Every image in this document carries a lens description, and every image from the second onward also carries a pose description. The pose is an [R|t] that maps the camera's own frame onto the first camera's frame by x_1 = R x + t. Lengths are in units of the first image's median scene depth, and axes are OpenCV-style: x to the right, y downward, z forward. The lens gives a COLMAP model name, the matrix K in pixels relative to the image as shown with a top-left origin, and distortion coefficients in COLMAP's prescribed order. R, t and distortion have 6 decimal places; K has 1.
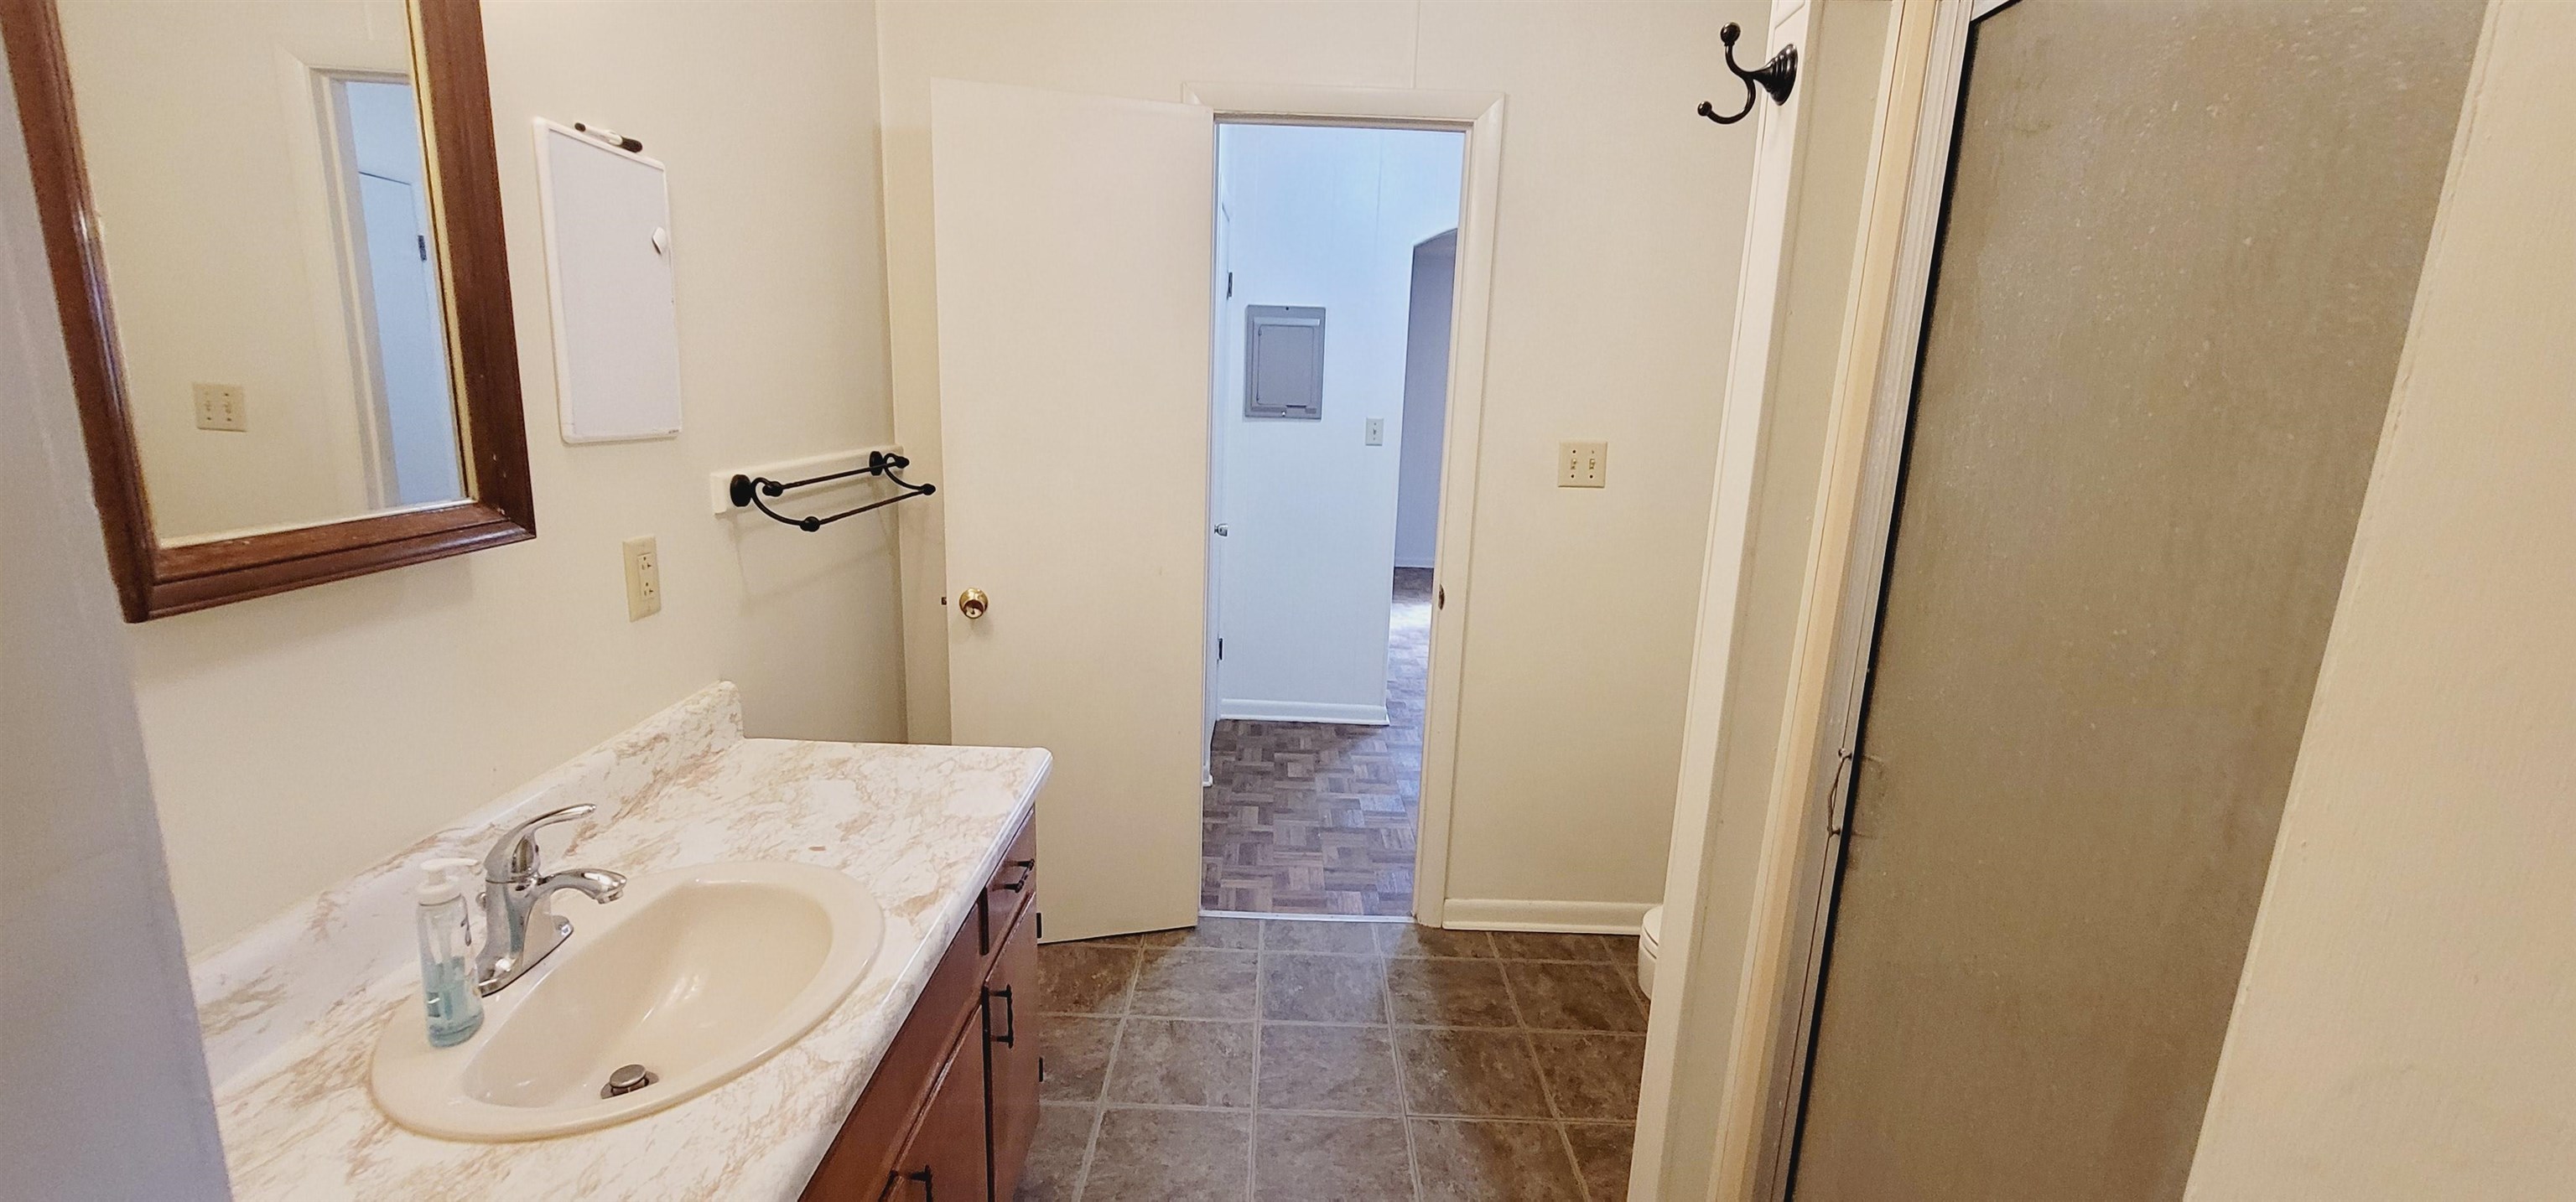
lens RADIAL K [[1063.8, 0, 1286.0], [0, 1063.8, 607.2], [0, 0, 1]] dist [-0.002779, -0.000239]
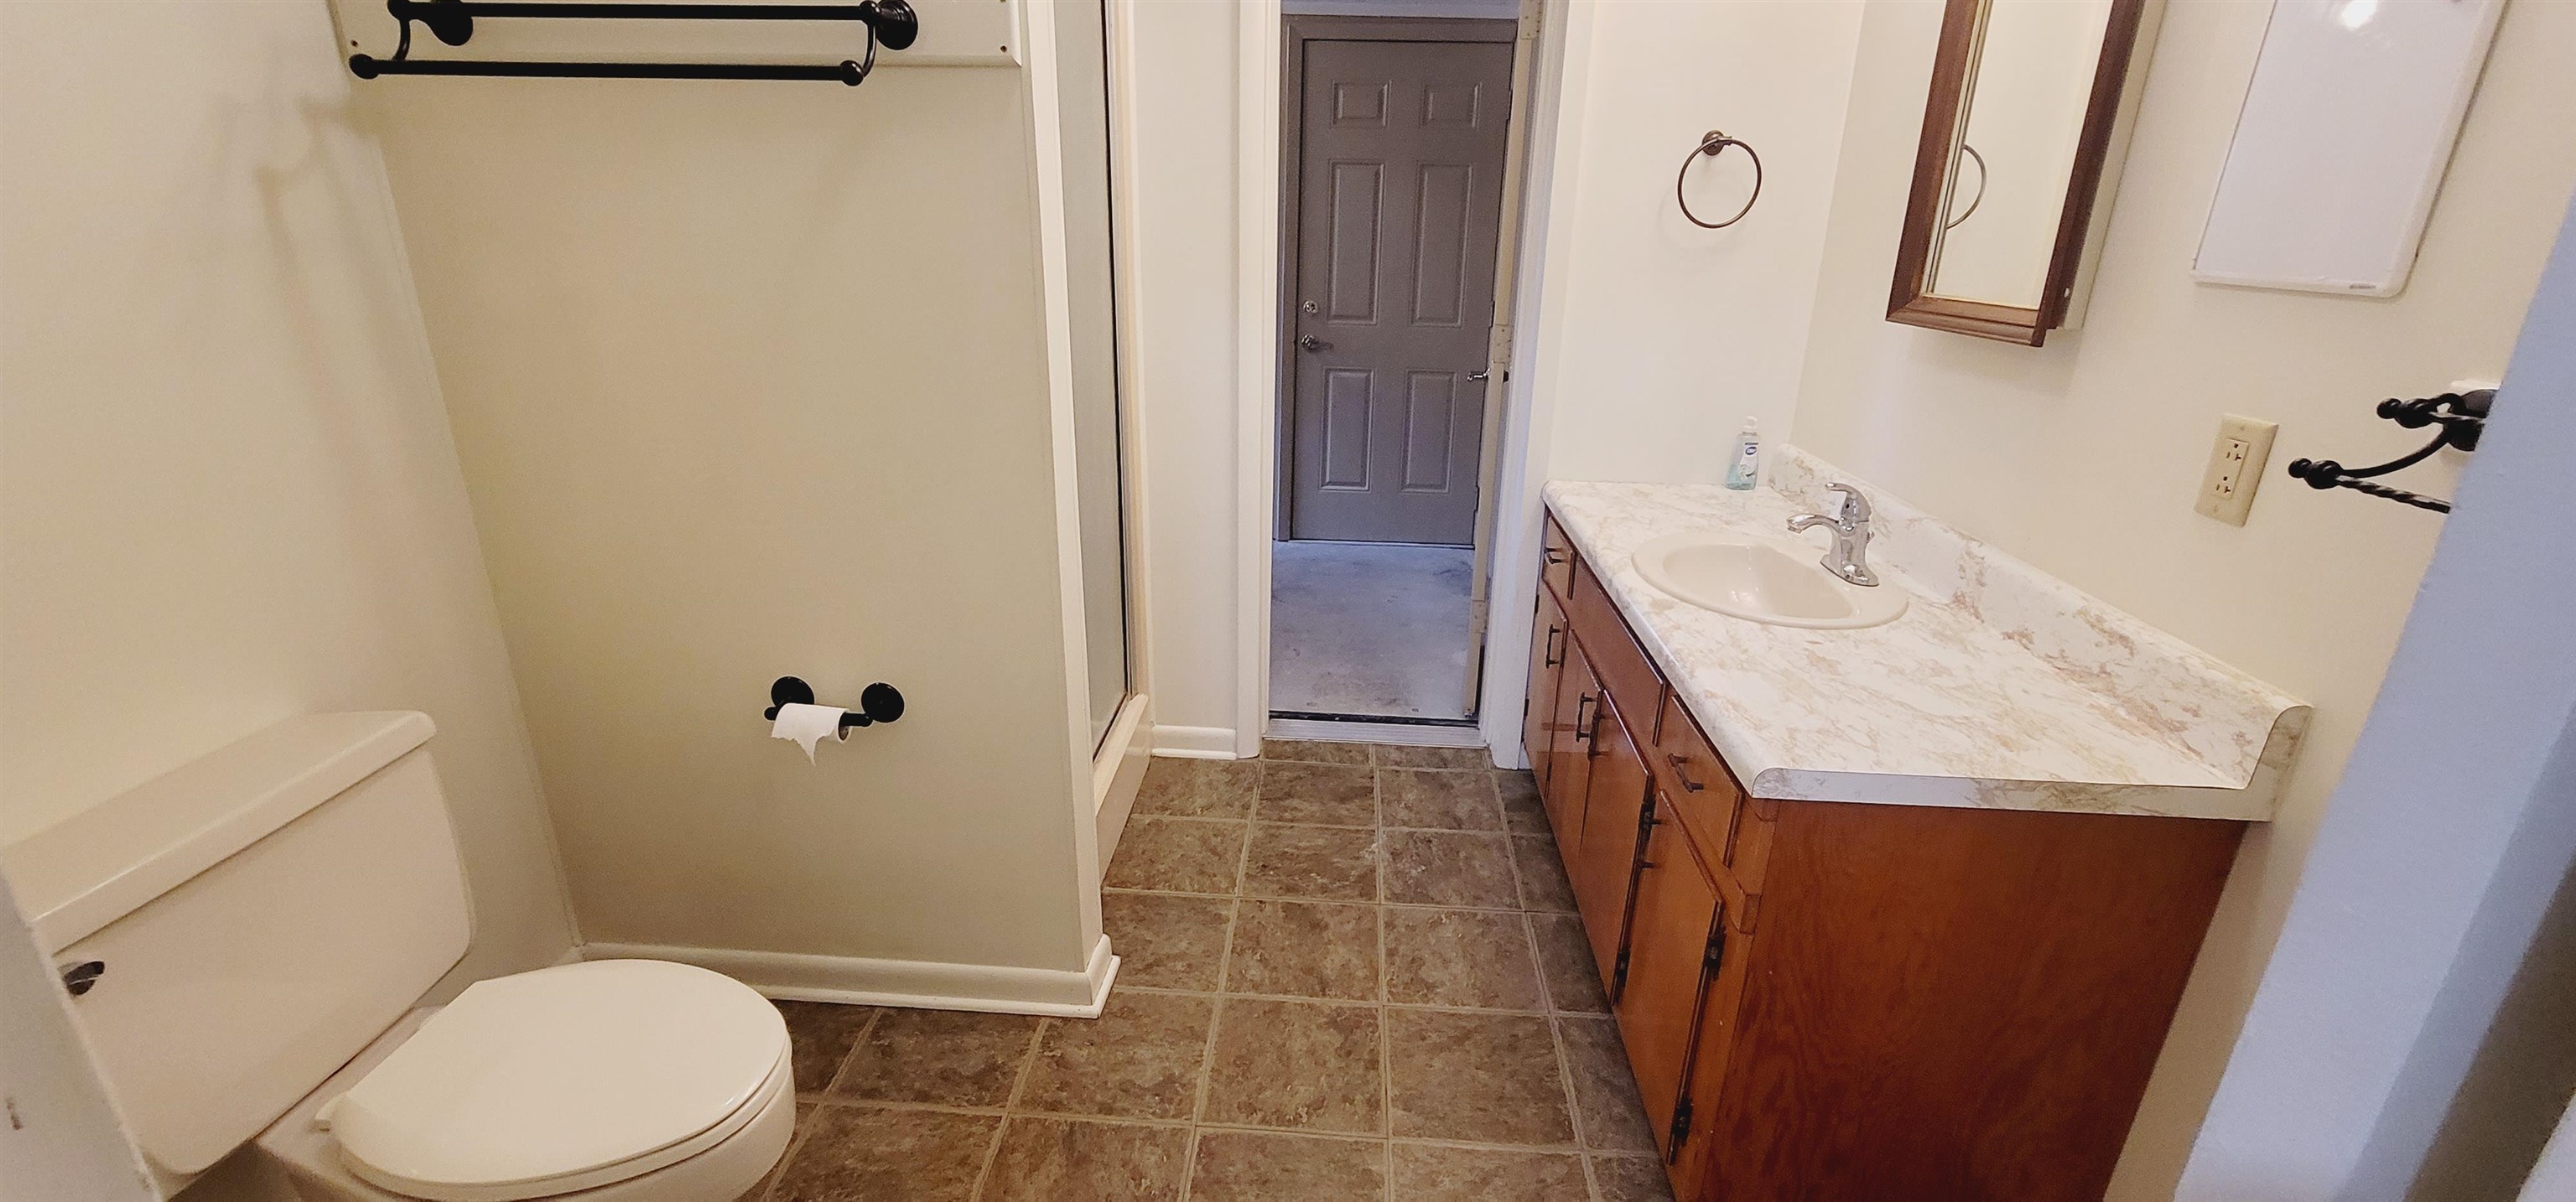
lens RADIAL K [[1063.1, 0, 1286.3], [0, 1063.1, 608.9], [0, 0, 1]] dist [-0.002512, -0.000137]
pose [[-0.996504, -0.073860, 0.039031, 0.058159], [-0.042157, 0.847978, 0.528353, -0.330103], [-0.072122, 0.524860, -0.848127, 1.788799]]
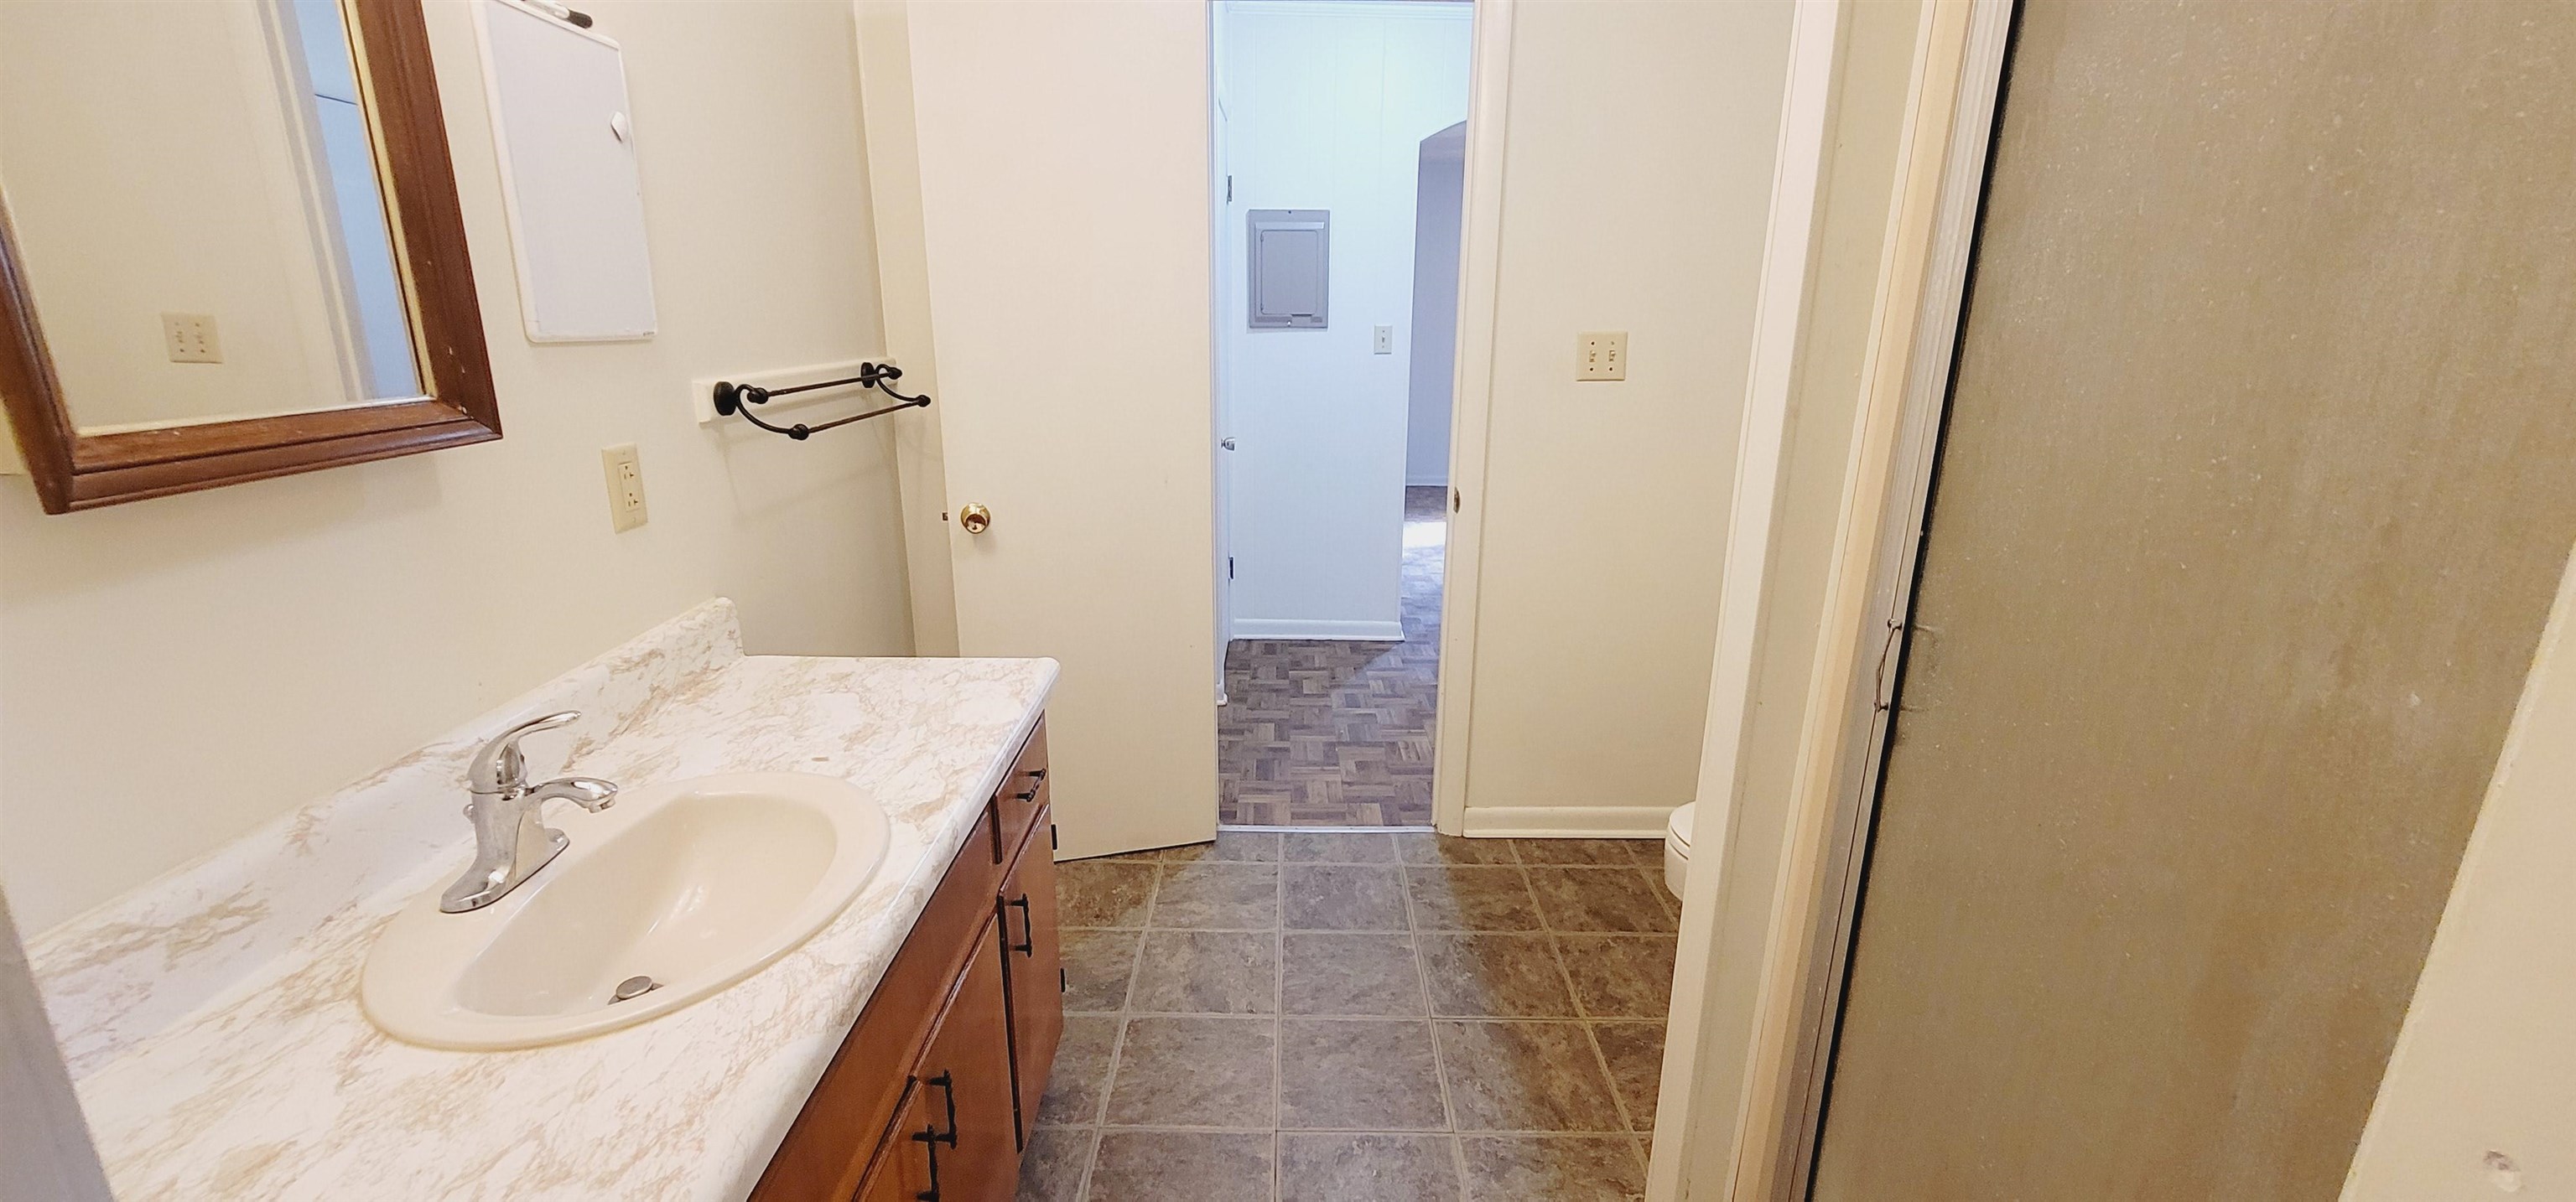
lens RADIAL K [[1063.1, 0, 1286.3], [0, 1063.1, 608.9], [0, 0, 1]] dist [-0.002512, -0.000137]
pose [[0.999562, -0.027061, -0.011969, -0.000363], [0.027805, 0.997359, 0.067091, 0.033808], [0.010122, -0.067394, 0.997675, 0.041884]]
